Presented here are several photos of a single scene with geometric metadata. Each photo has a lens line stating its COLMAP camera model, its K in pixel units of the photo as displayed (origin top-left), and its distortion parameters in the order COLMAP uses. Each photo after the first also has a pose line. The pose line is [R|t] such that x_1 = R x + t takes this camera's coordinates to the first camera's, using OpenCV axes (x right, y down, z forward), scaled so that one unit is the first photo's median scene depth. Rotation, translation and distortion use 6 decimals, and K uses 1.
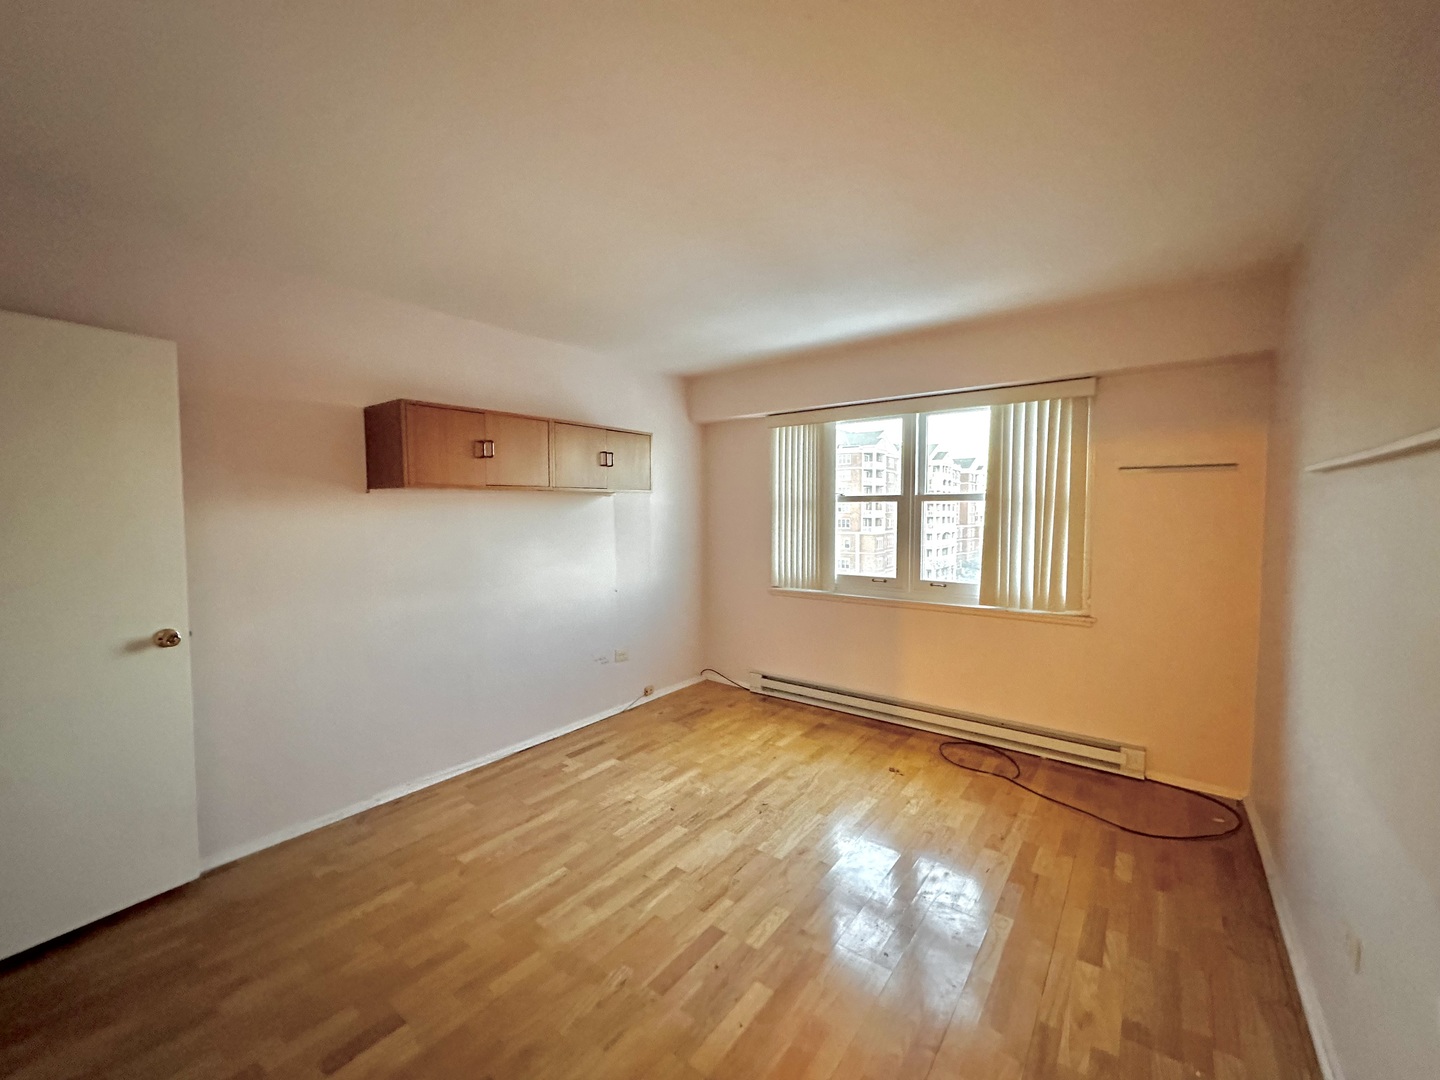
lens RADIAL K [[680.7, 0, 639.0], [0, 680.7, 543.7], [0, 0, 1]] dist [0.001795, 0.000298]
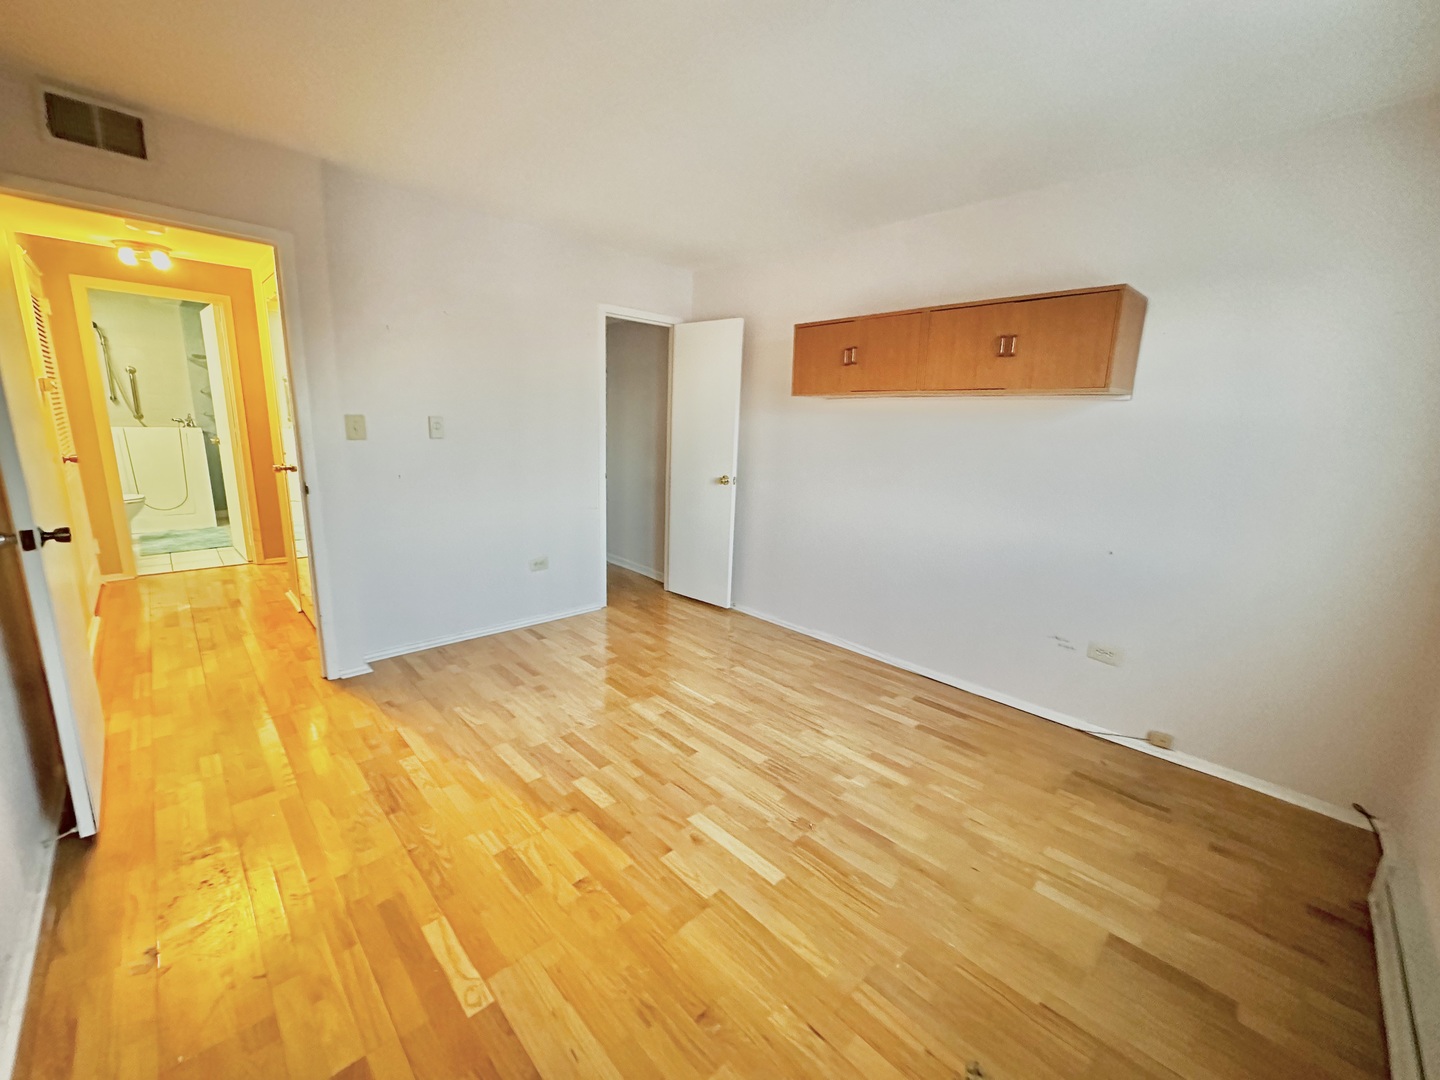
lens RADIAL K [[575.0, 0, 719.6], [0, 575.0, 541.0], [0, 0, 1]] dist [0.002135, 0.000405]
pose [[-0.142906, 0.202061, -0.968891, 0.662197], [-0.087554, 0.972520, 0.215731, -0.031399], [0.985856, 0.115660, -0.121287, 0.860061]]
